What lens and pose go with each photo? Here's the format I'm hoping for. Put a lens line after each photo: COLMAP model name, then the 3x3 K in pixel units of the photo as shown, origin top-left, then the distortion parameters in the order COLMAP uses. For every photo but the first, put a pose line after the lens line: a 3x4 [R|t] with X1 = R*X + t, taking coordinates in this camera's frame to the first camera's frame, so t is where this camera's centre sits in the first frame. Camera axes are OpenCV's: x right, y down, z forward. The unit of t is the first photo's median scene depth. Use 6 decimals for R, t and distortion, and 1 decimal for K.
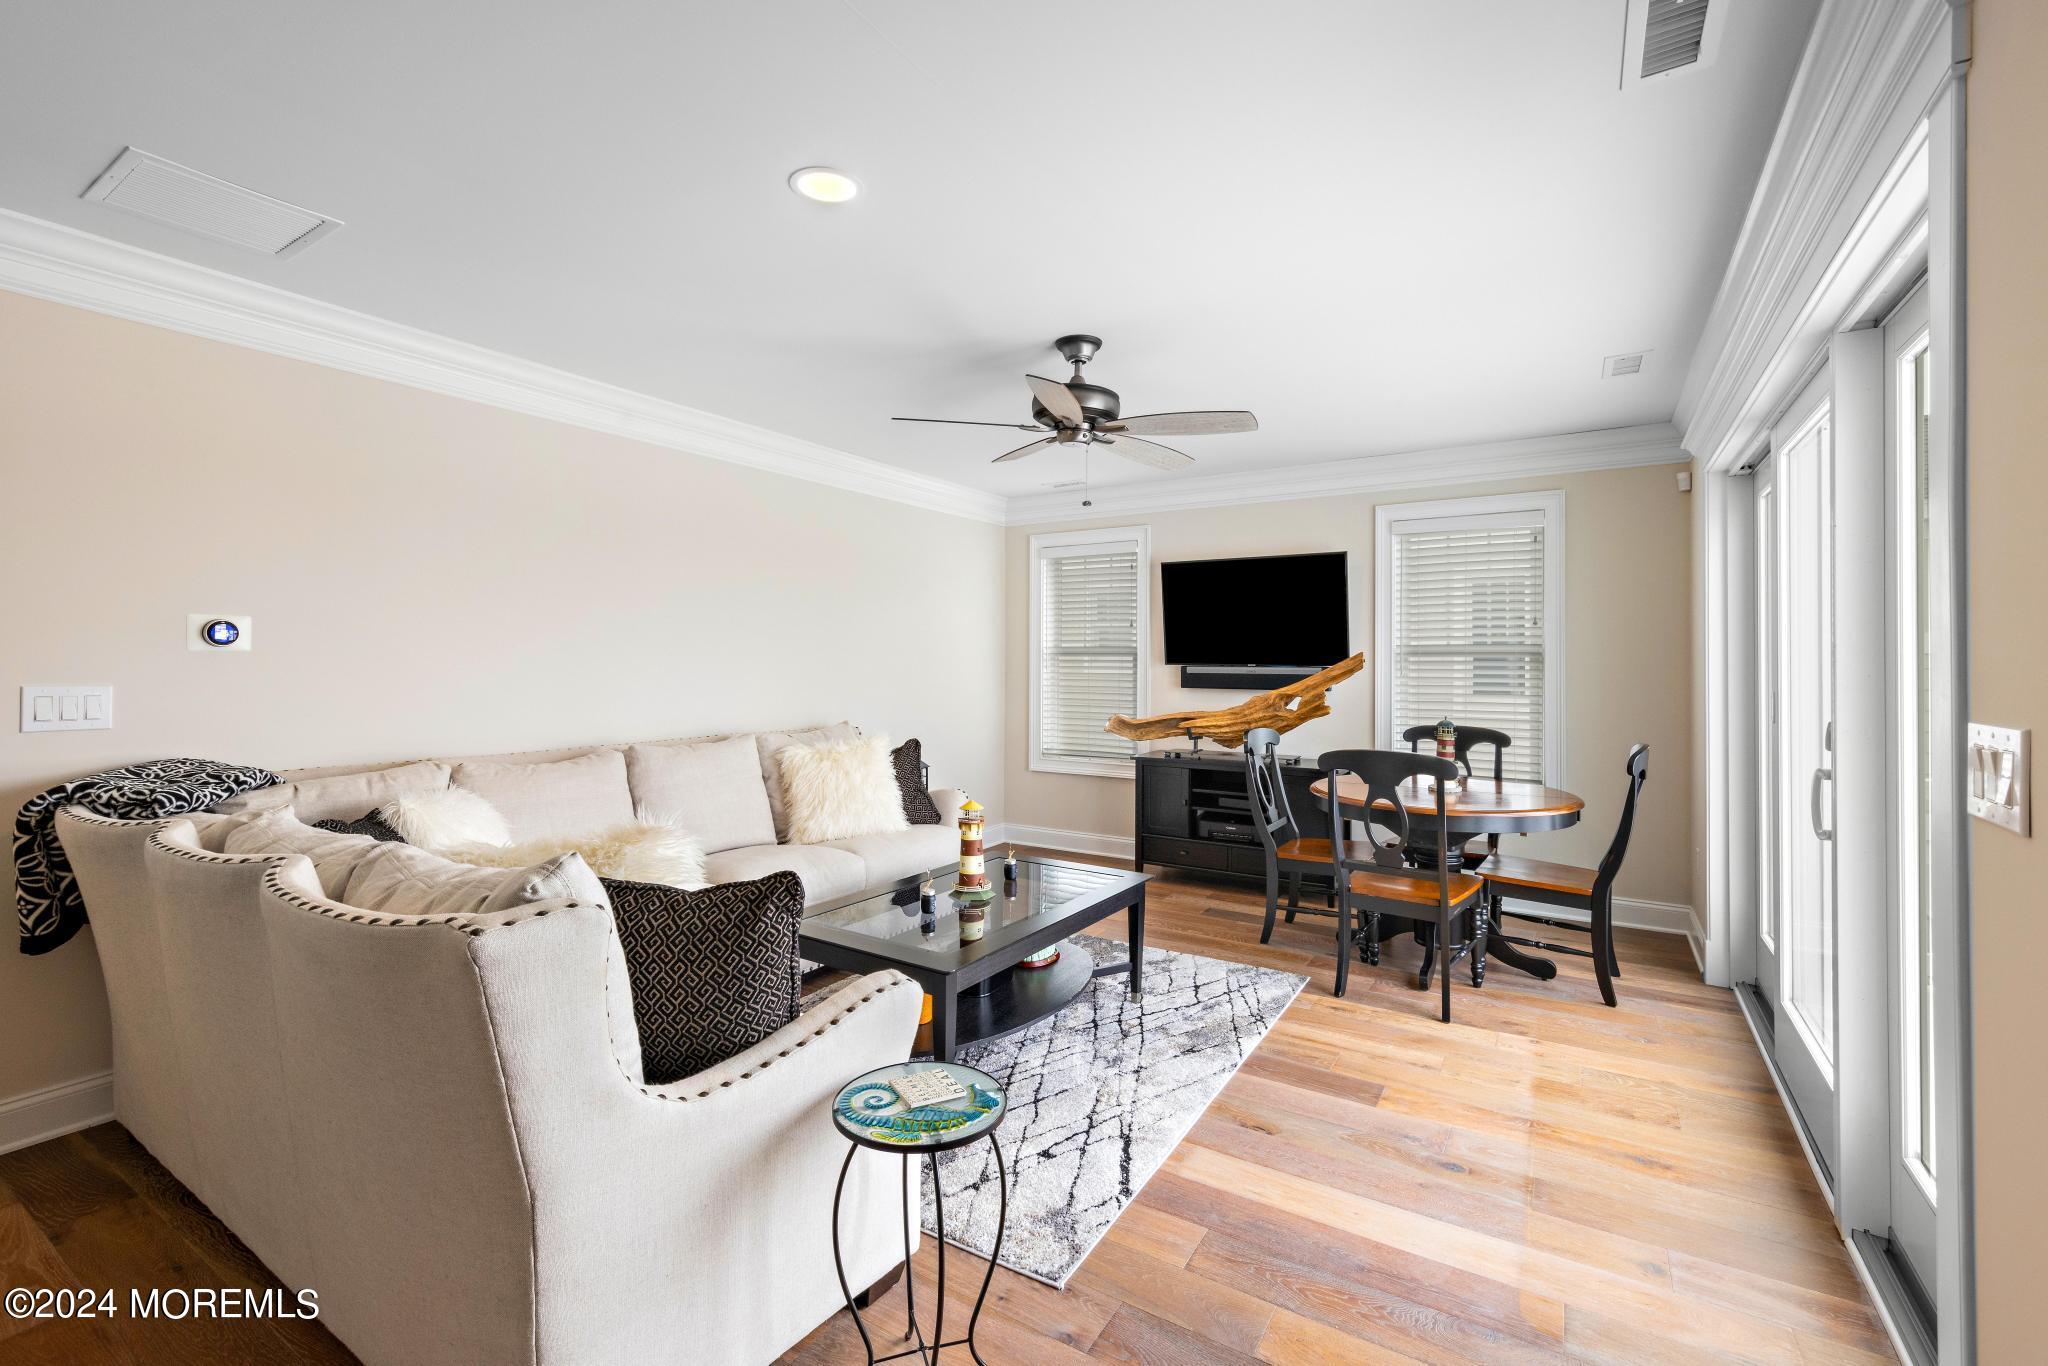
lens RADIAL K [[870.0, 0, 1022.0], [0, 870.0, 668.0], [0, 0, 1]] dist [-0.002159, -0.000084]
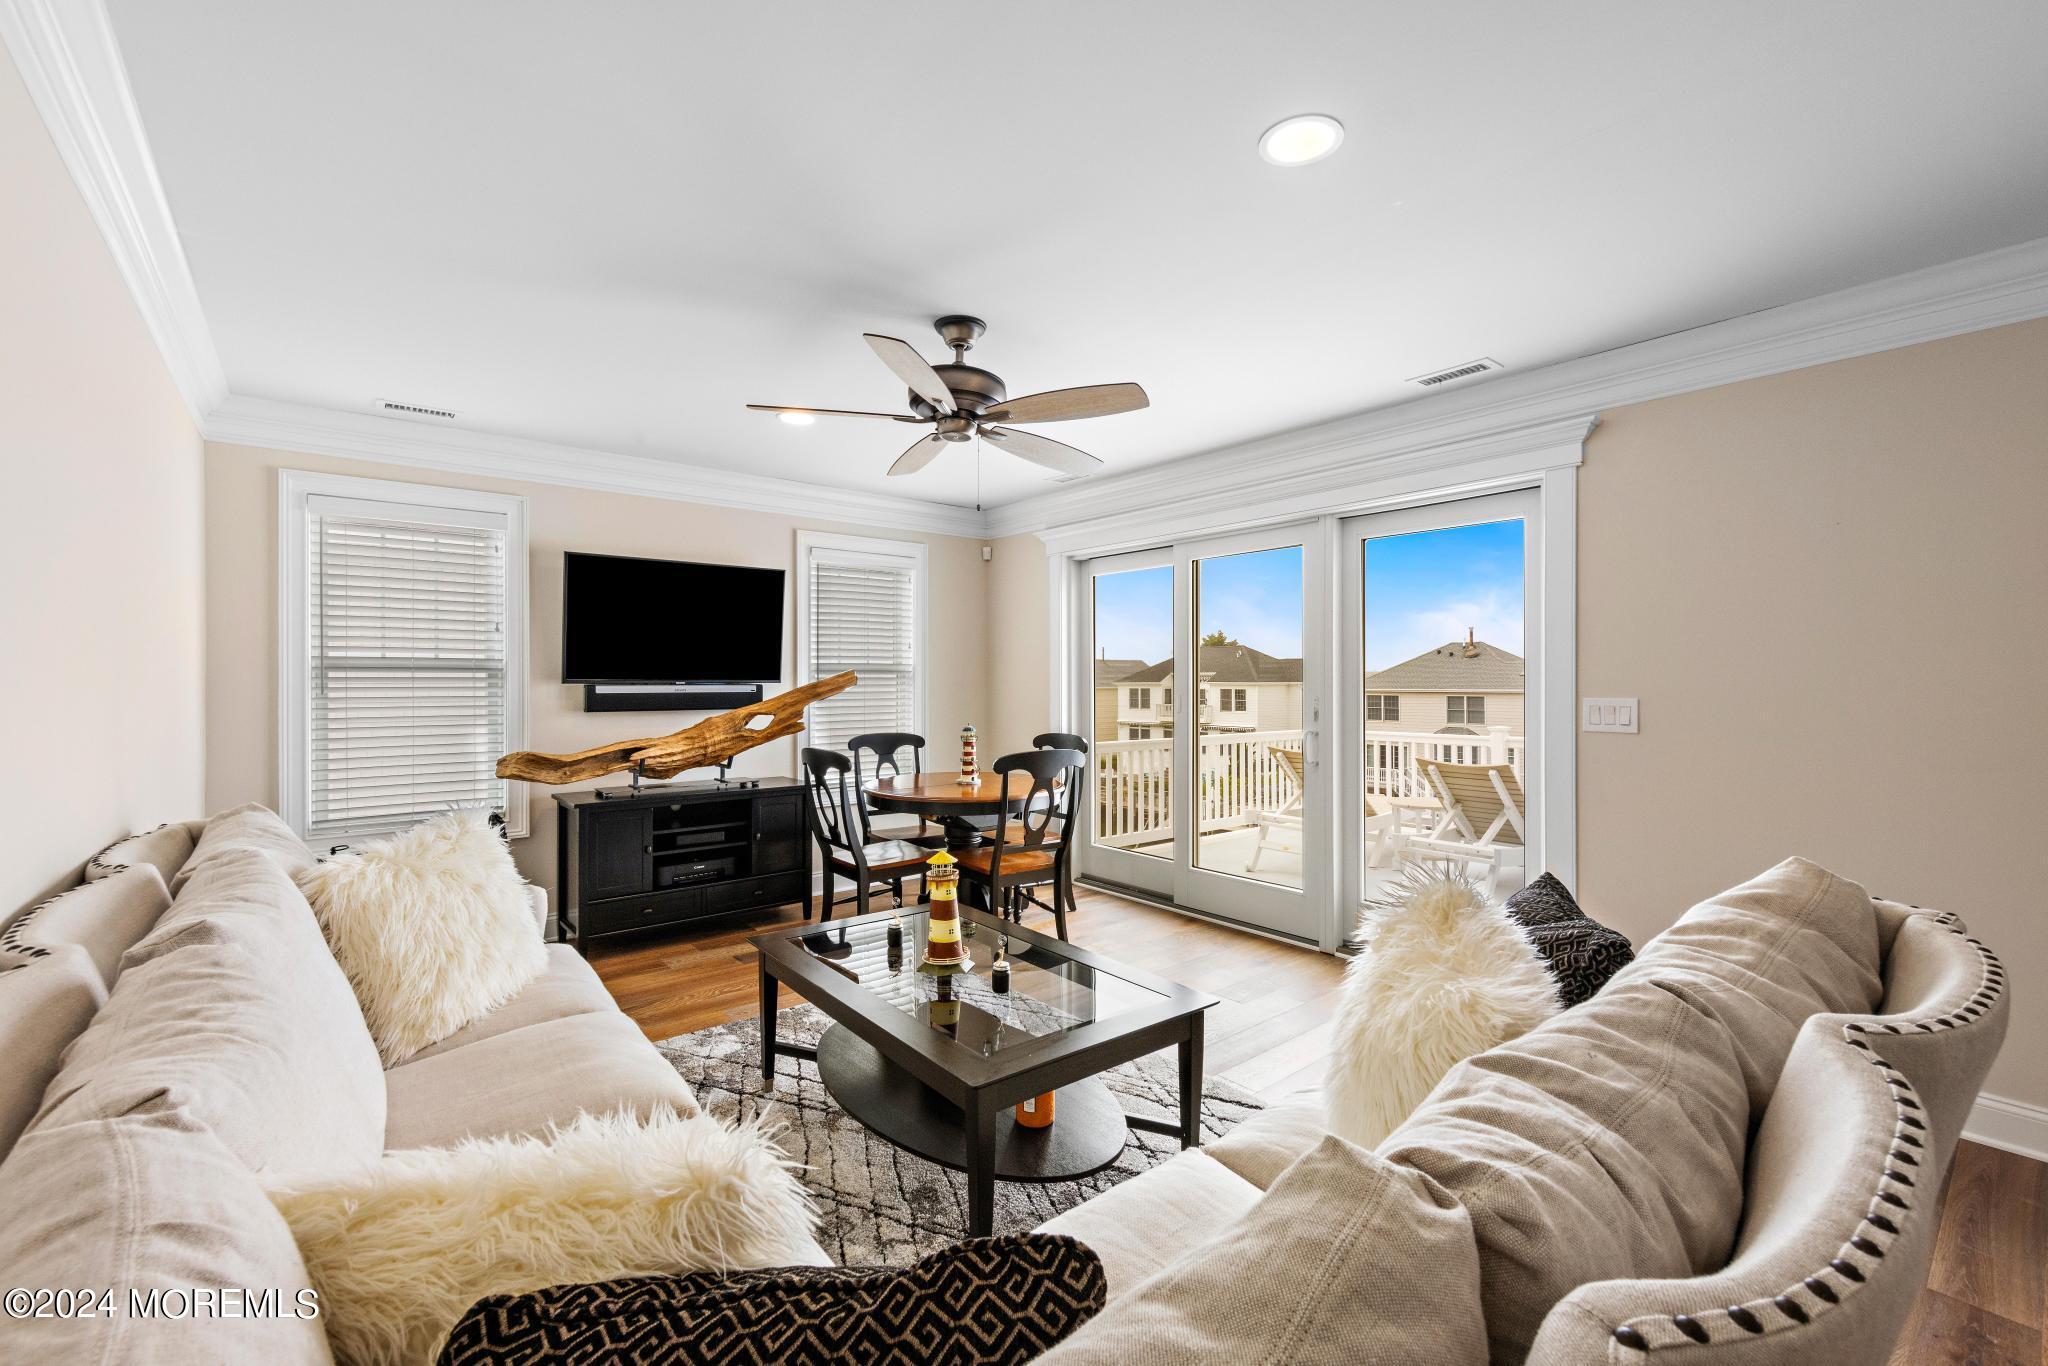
lens RADIAL K [[870.0, 0, 1026.2], [0, 870.0, 679.9], [0, 0, 1]] dist [-0.002159, -0.000084]
pose [[0.308493, -0.003584, 0.951220, -0.481447], [0.012629, 0.999920, -0.000329, -0.001818], [-0.951143, 0.012114, 0.308513, 0.401159]]
